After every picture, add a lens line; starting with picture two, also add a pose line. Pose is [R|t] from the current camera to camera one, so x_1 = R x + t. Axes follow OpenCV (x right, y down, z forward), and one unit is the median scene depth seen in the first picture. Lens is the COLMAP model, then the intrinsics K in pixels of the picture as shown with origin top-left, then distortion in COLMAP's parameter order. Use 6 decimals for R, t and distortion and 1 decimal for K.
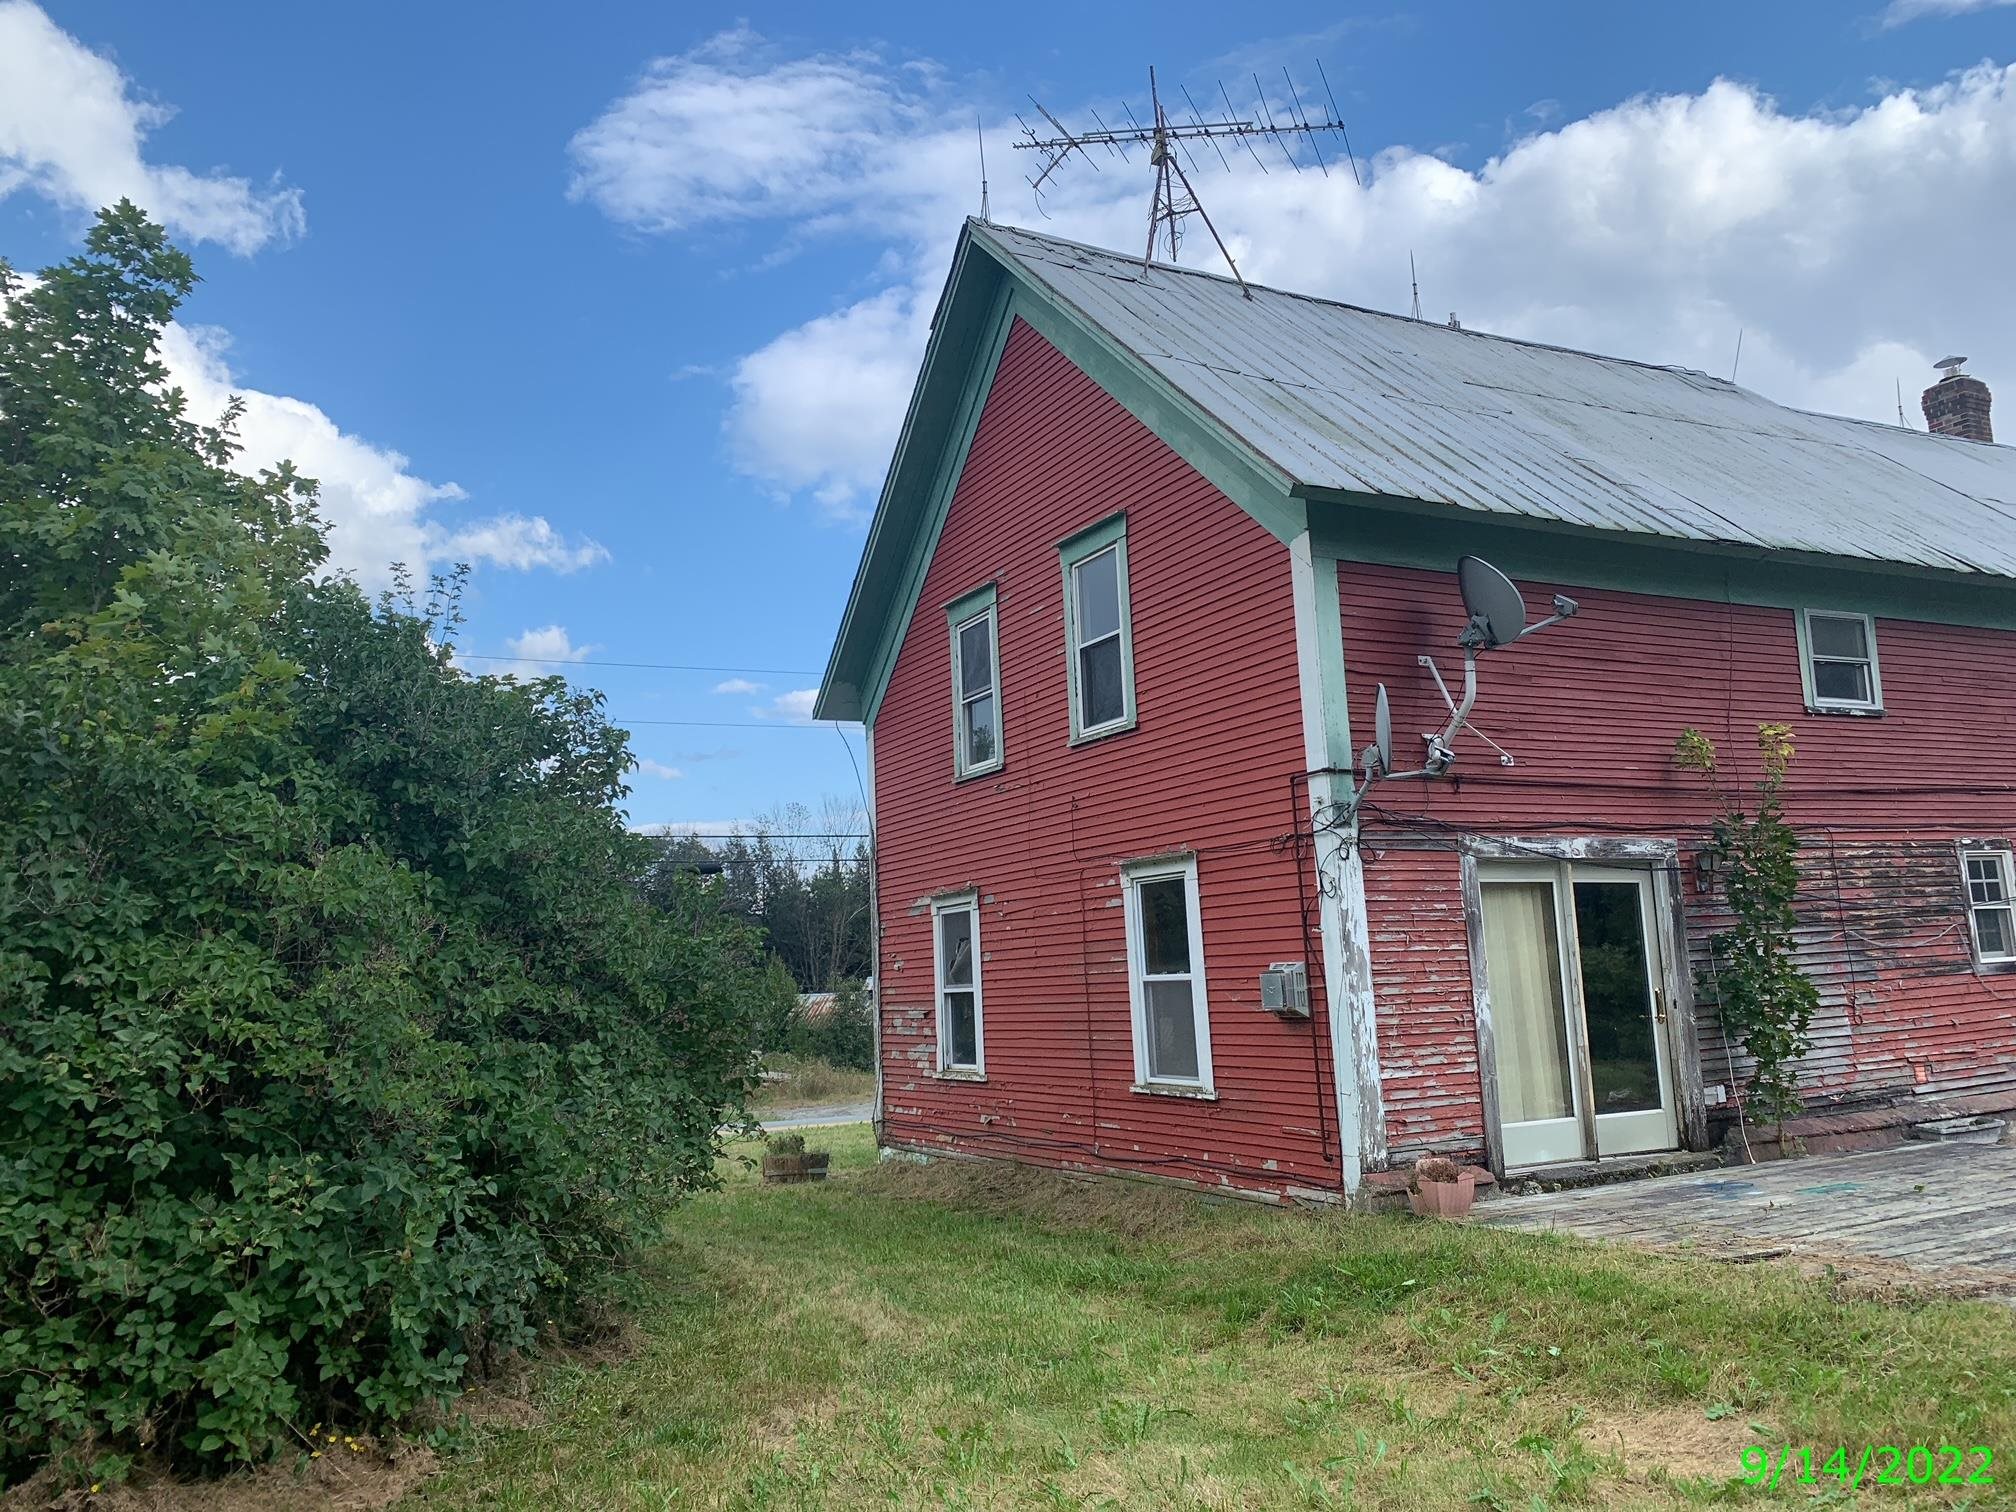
lens RADIAL K [[1557.3, 0, 1006.8], [0, 1557.3, 741.1], [0, 0, 1]] dist [0.054469, -0.034127]
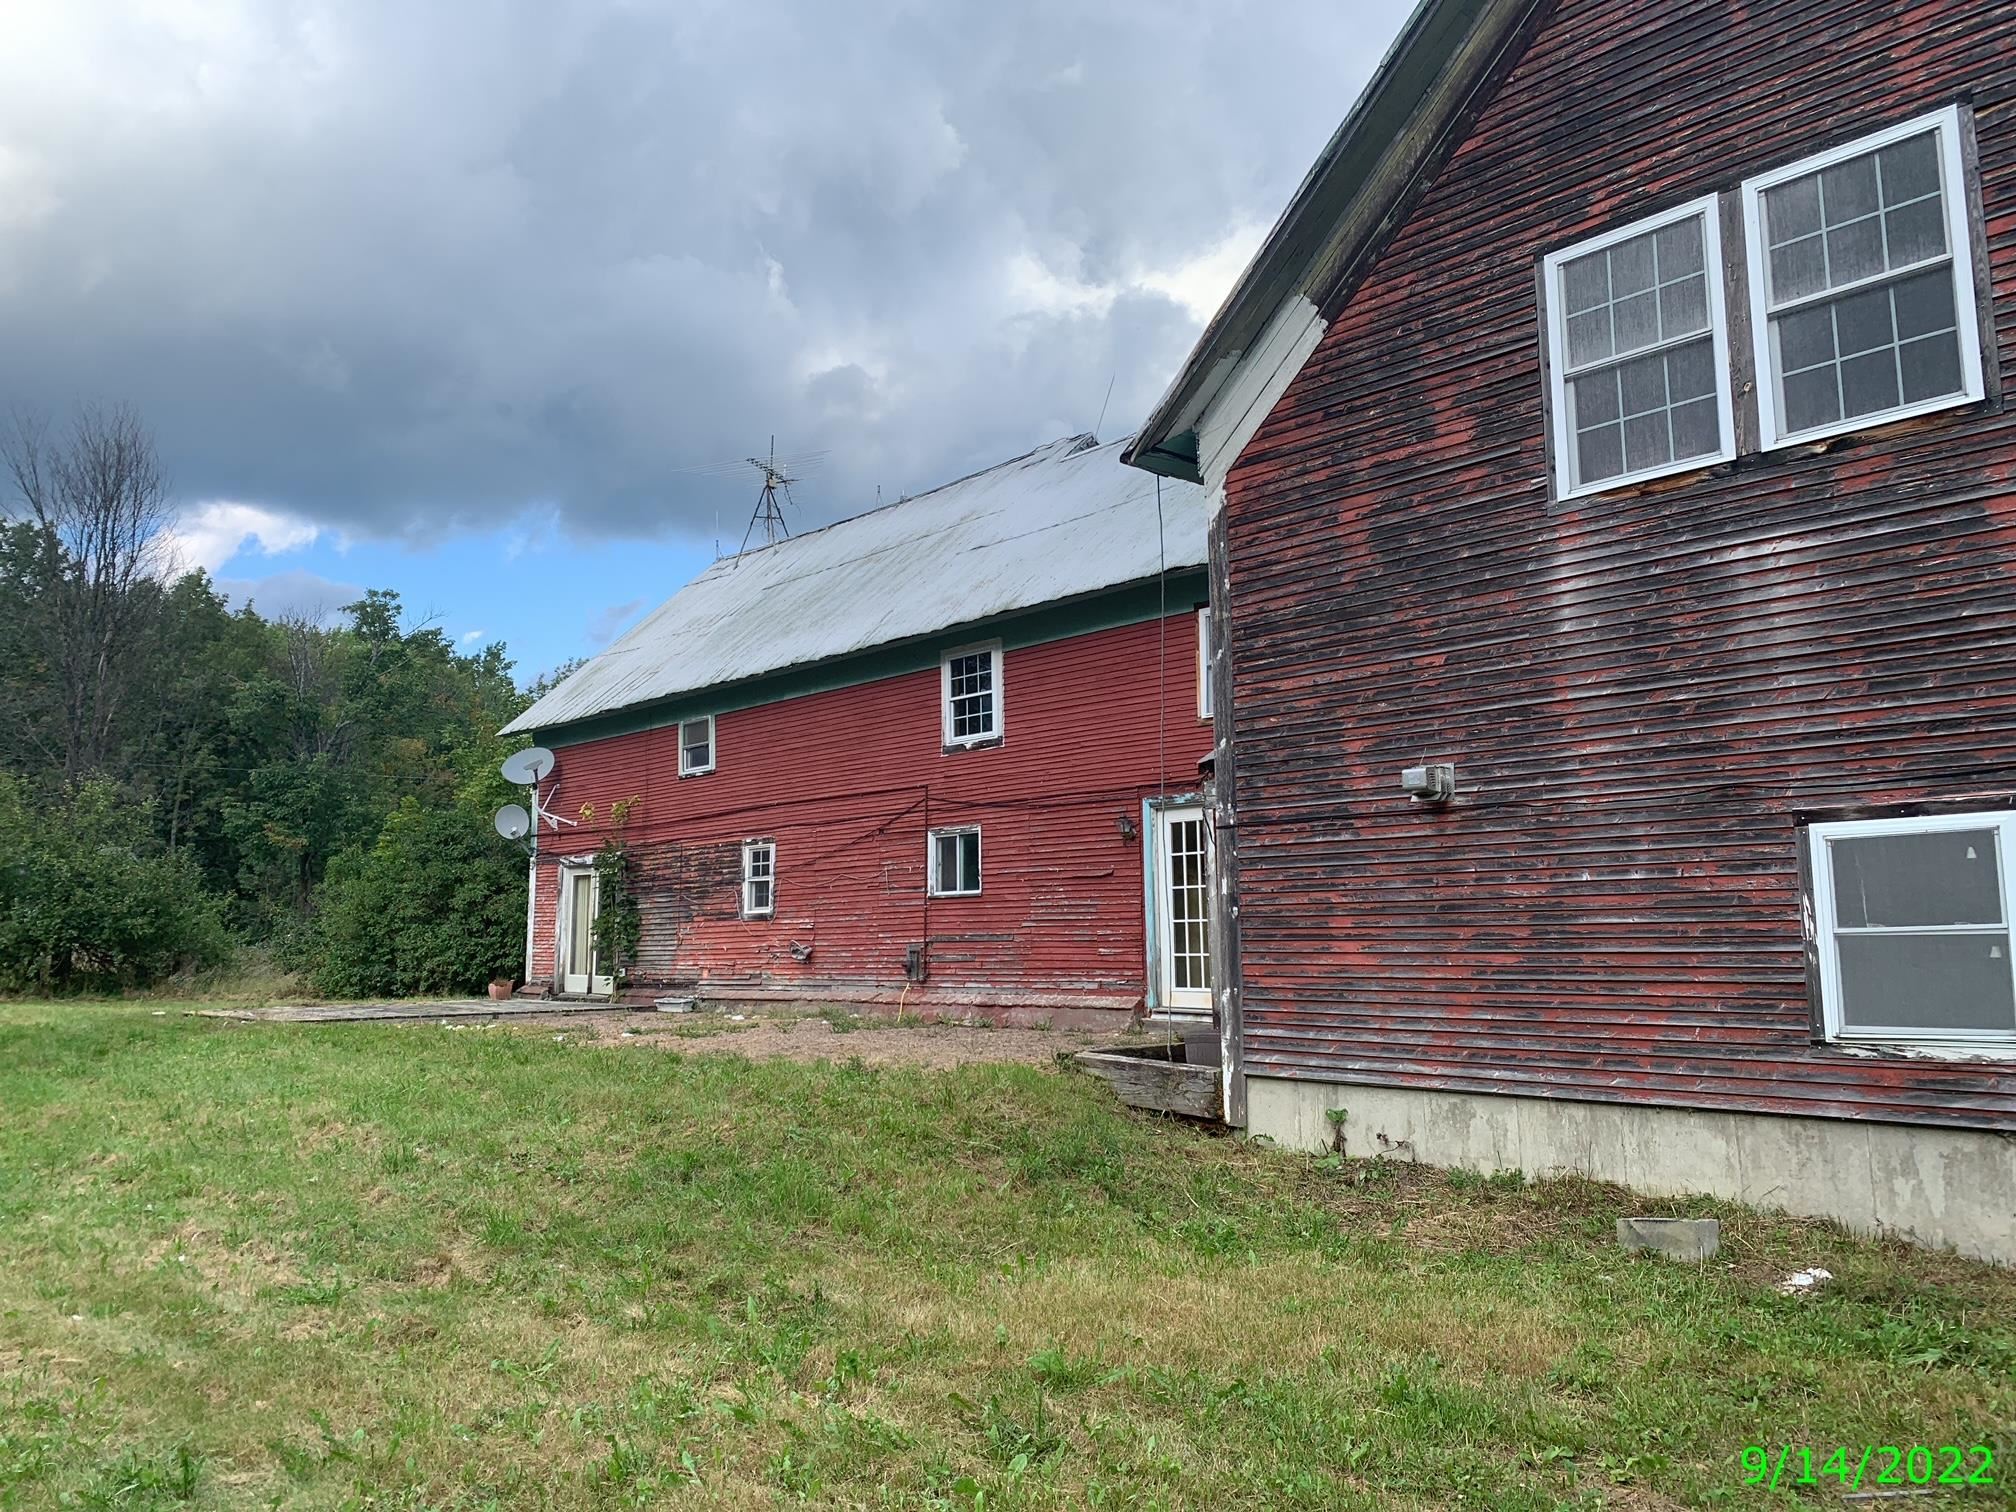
lens RADIAL K [[1522.1, 0, 1007.4], [0, 1522.1, 717.5], [0, 0, 1]] dist [0.104767, -0.183486]
pose [[0.226378, -0.100667, -0.968824, 2.344231], [0.130456, 0.988817, -0.072262, 0.091489], [0.965264, -0.110030, 0.236979, 0.940969]]
